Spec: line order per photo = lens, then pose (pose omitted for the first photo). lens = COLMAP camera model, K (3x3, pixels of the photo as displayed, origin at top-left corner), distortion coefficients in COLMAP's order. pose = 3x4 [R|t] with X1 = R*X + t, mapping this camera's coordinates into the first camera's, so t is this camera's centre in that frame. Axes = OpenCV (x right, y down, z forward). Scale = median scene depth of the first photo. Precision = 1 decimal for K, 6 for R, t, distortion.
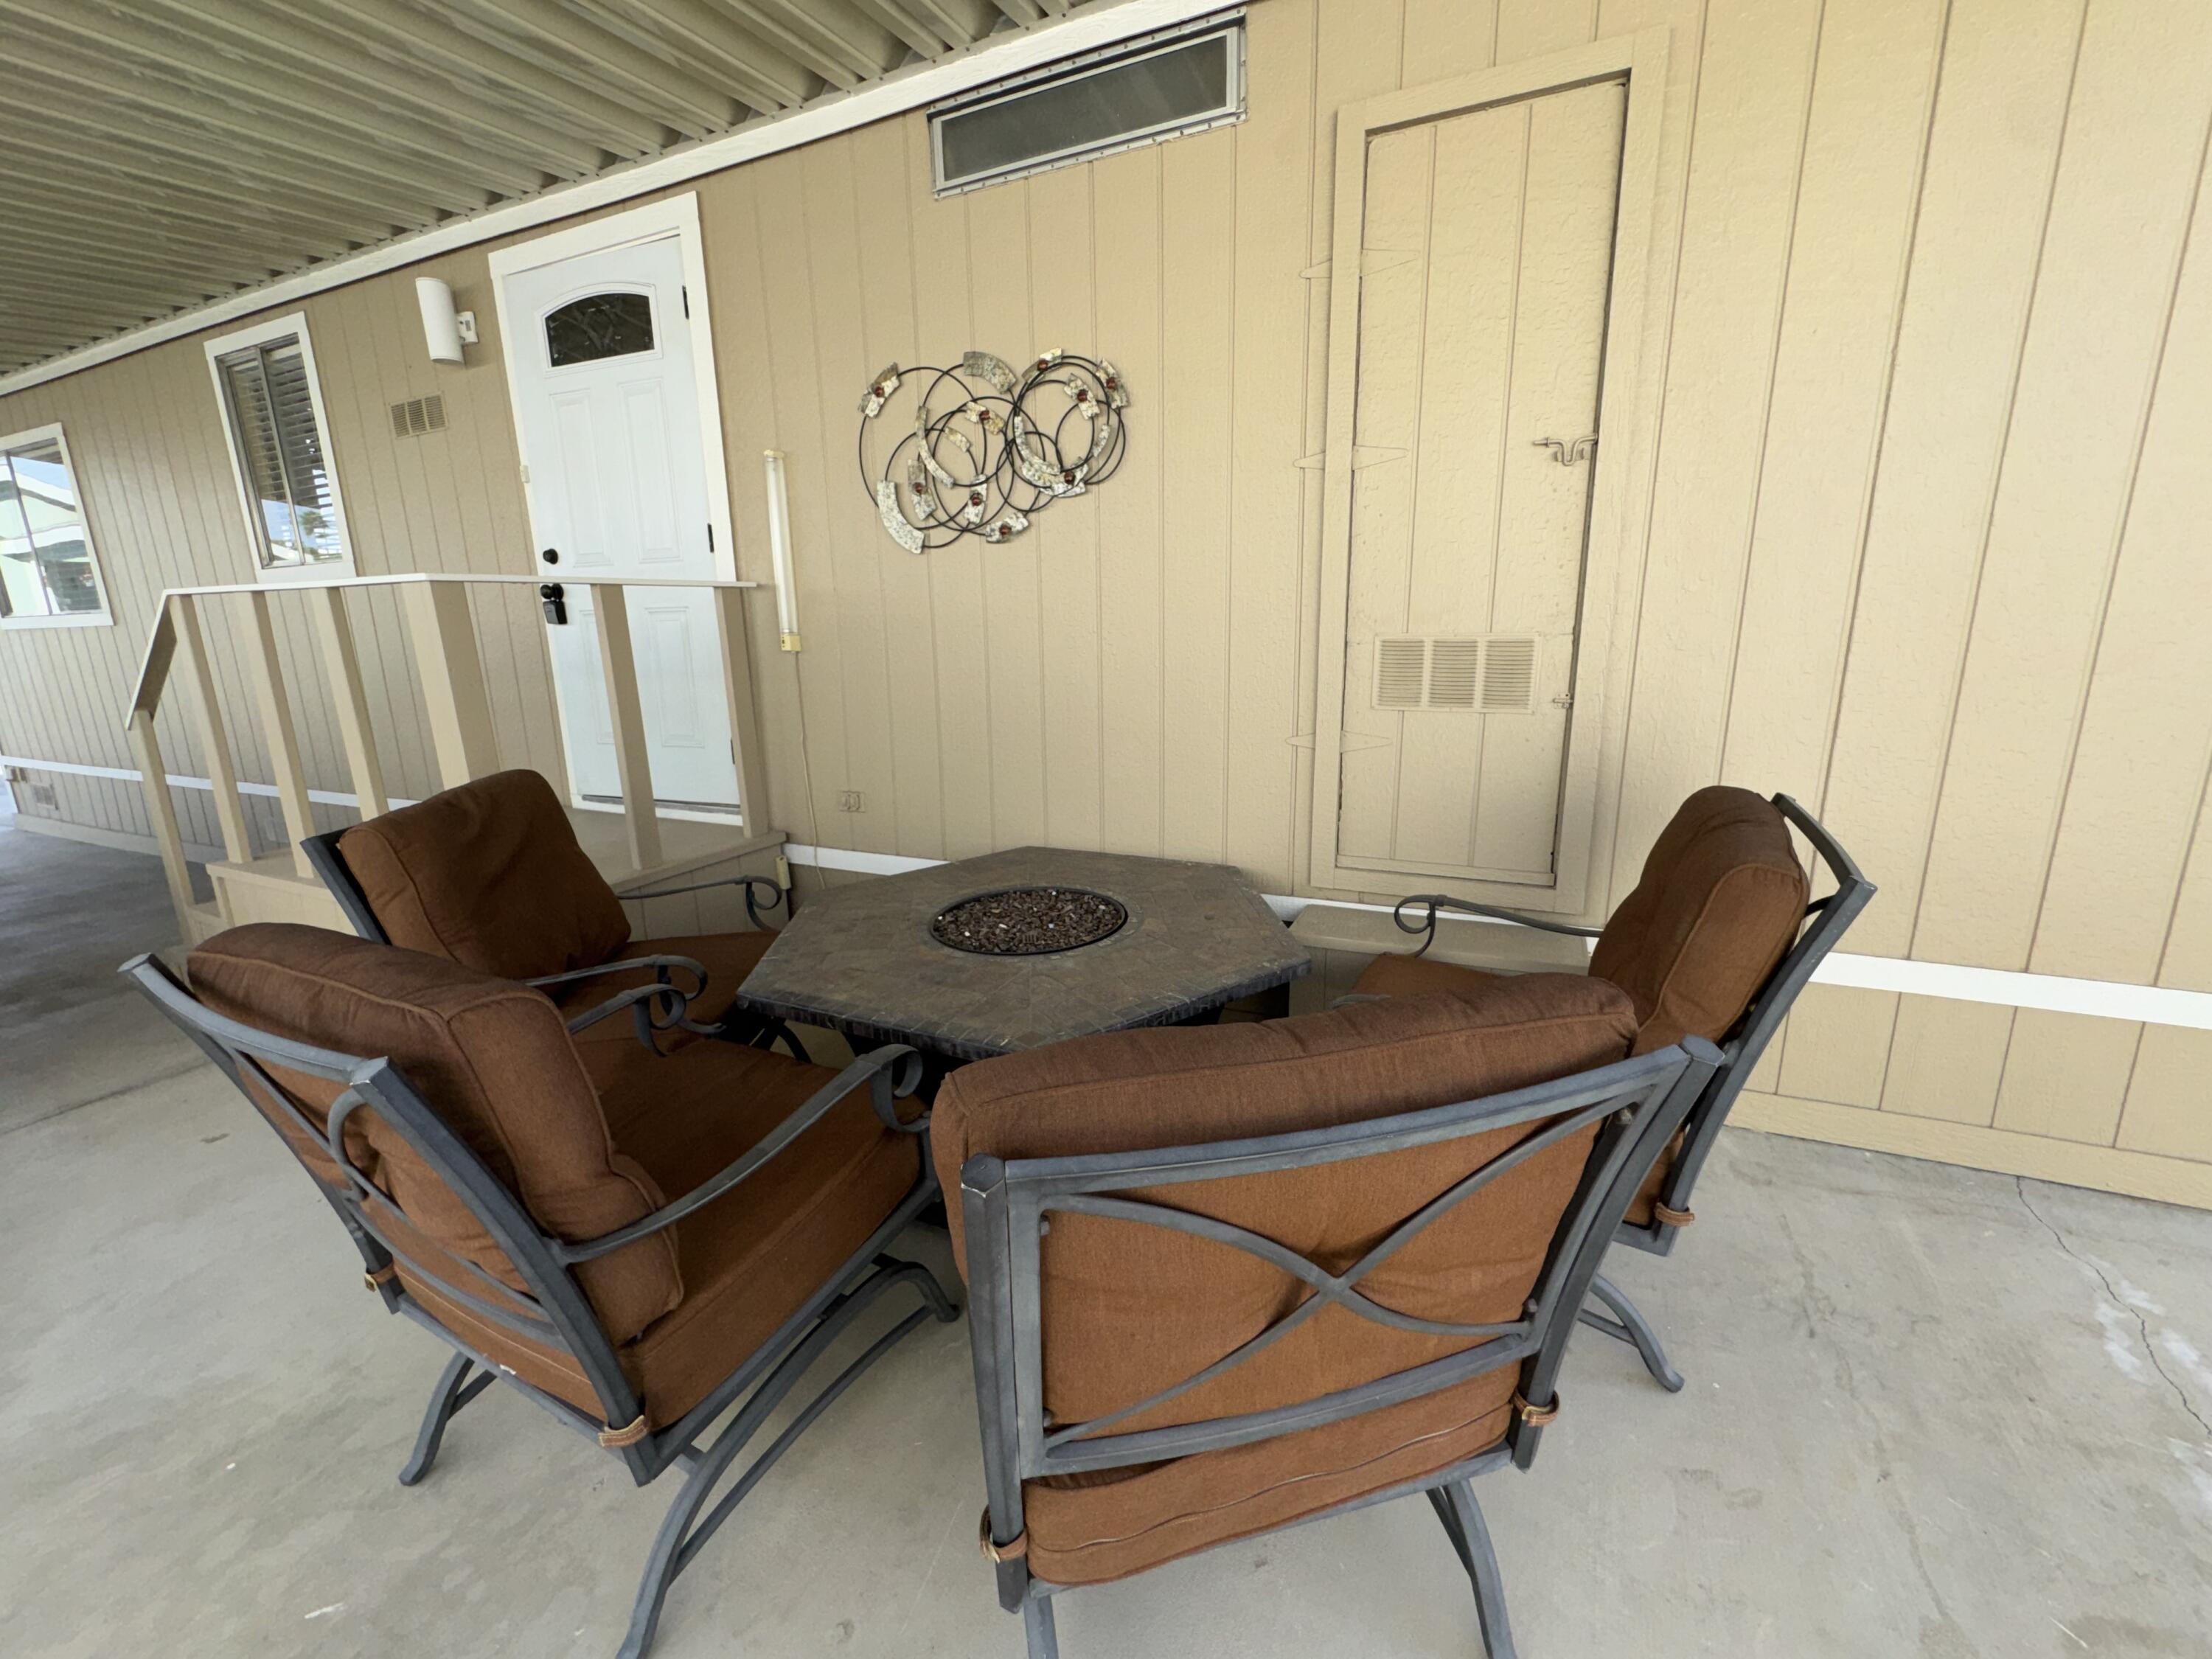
lens RADIAL K [[881.7, 0, 1105.6], [0, 881.7, 829.5], [0, 0, 1]] dist [-0.002069, 0.000332]
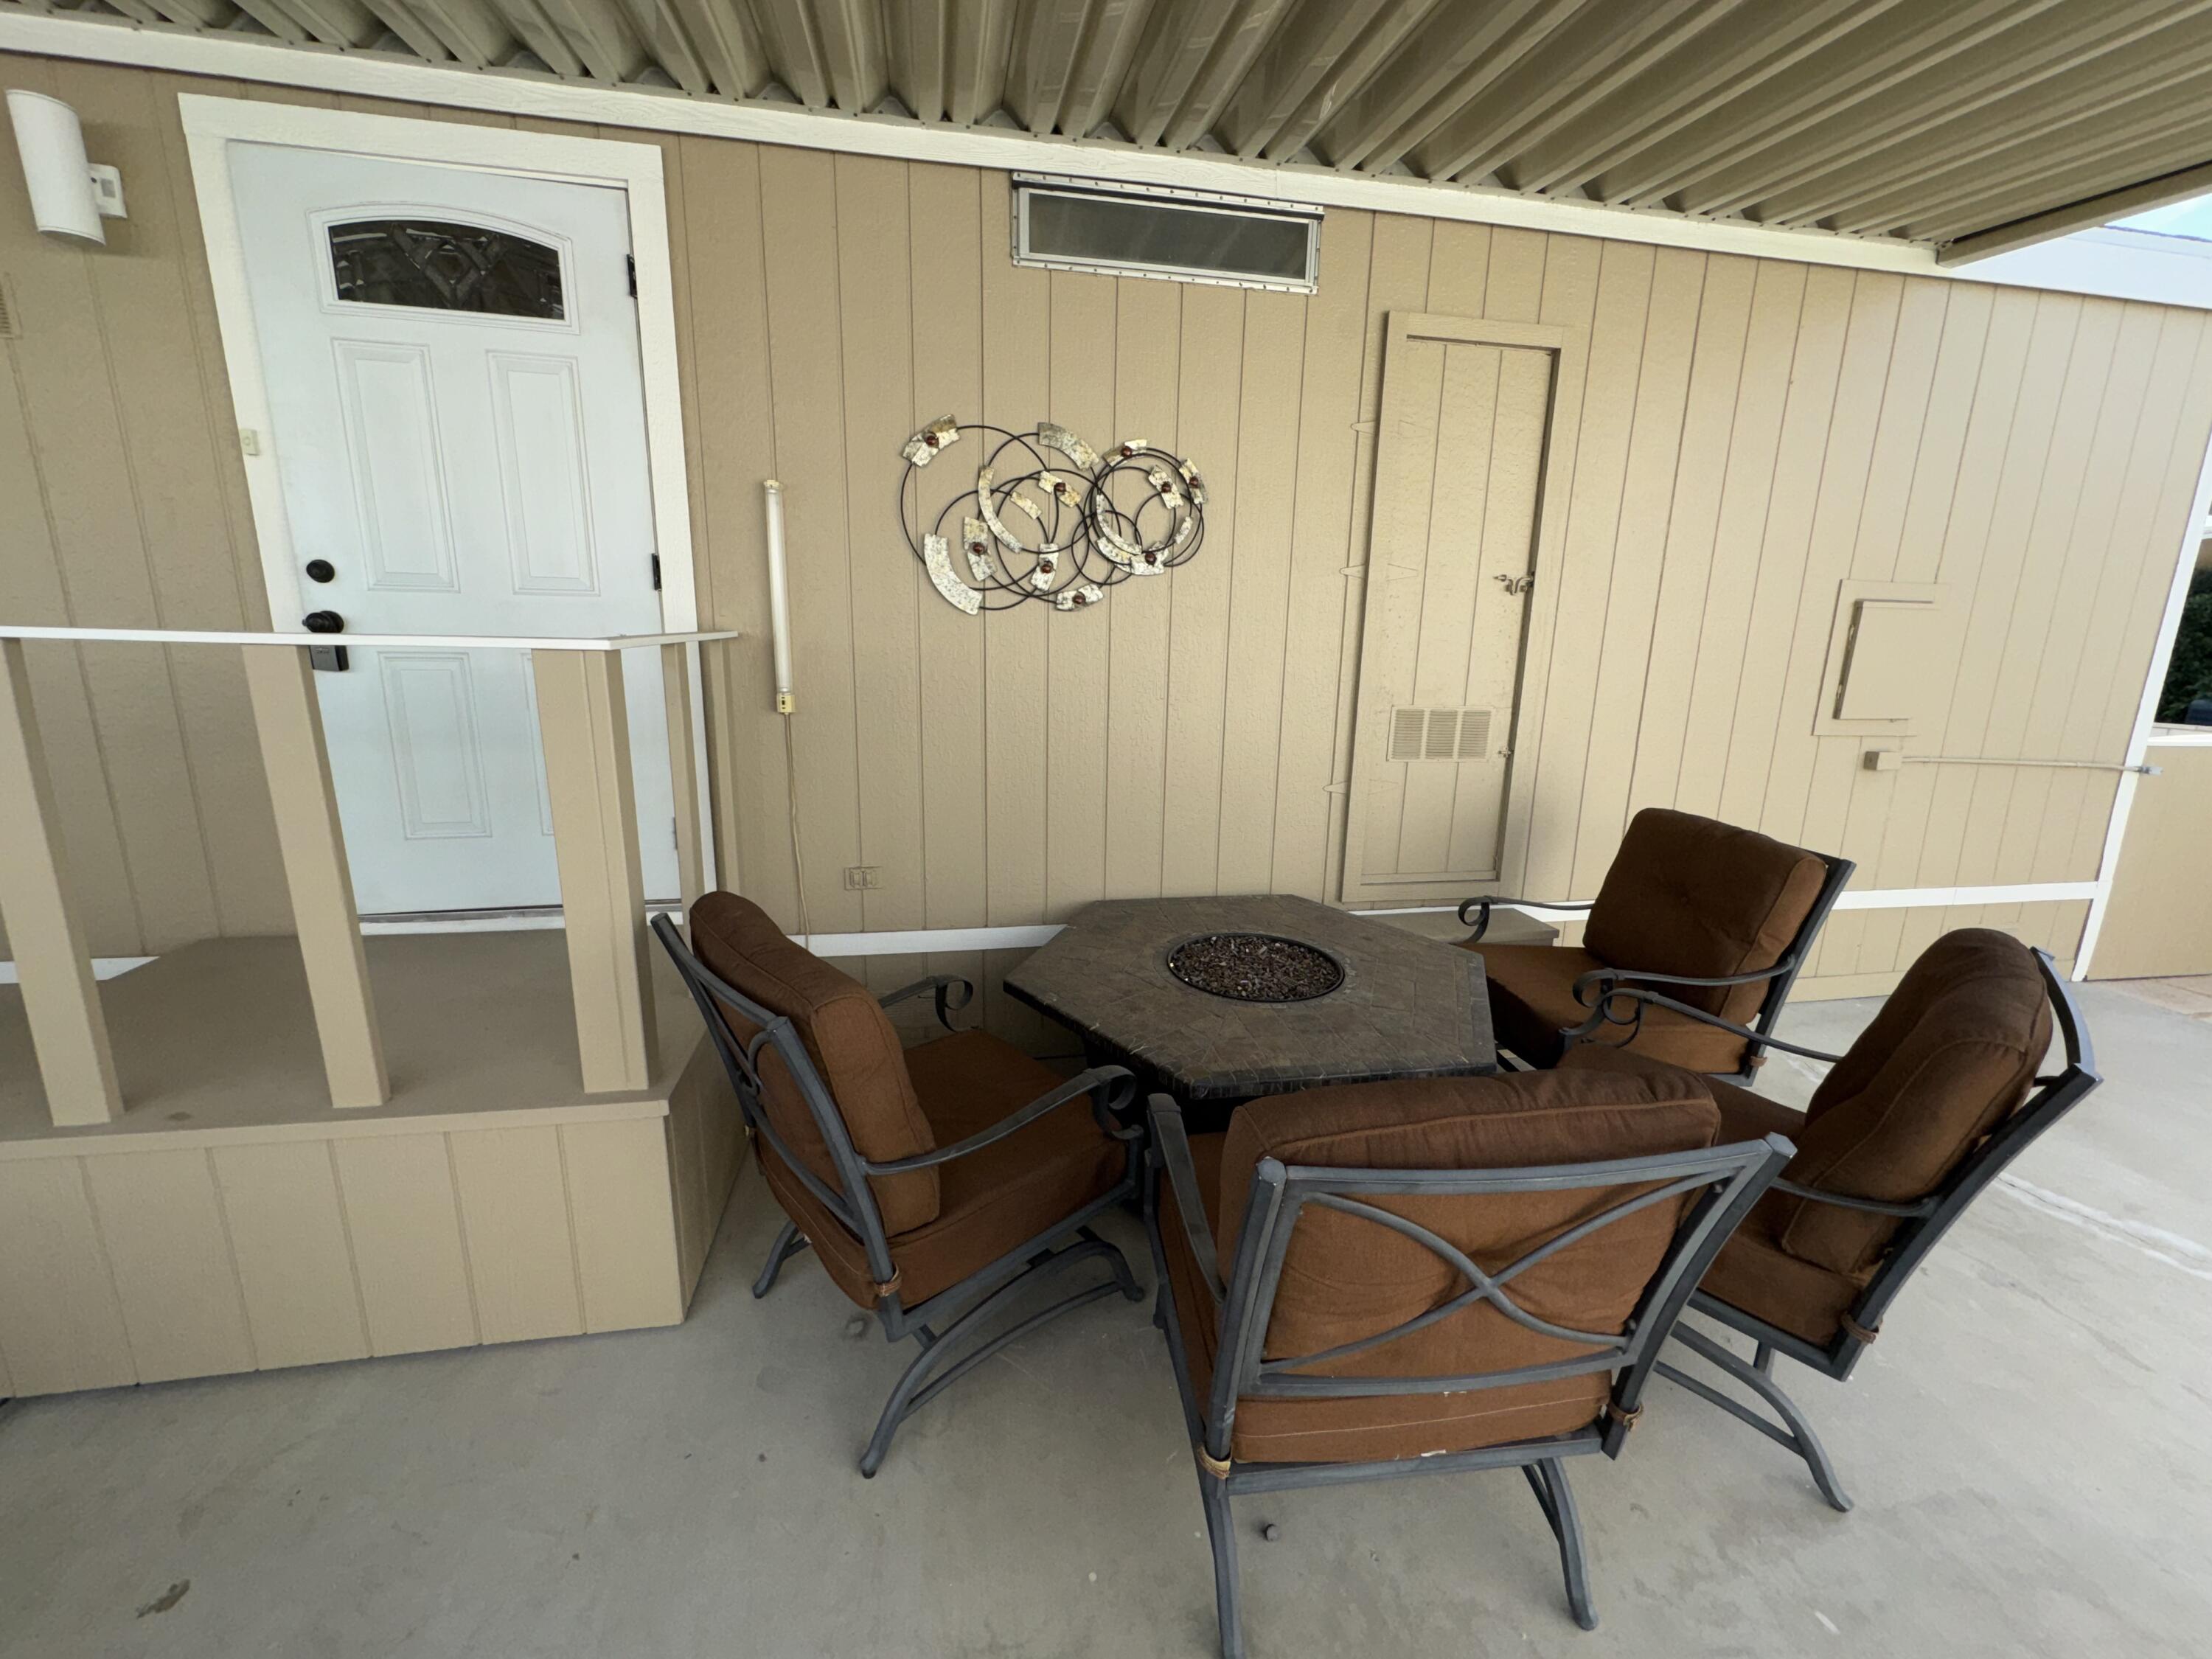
lens RADIAL K [[881.7, 0, 1101.3], [0, 881.7, 829.6], [0, 0, 1]] dist [-0.002069, 0.000332]
pose [[0.819366, -0.090055, 0.566153, -0.711884], [0.094121, 0.995315, 0.022104, -0.093482], [-0.565491, 0.035175, 0.824004, 0.146037]]
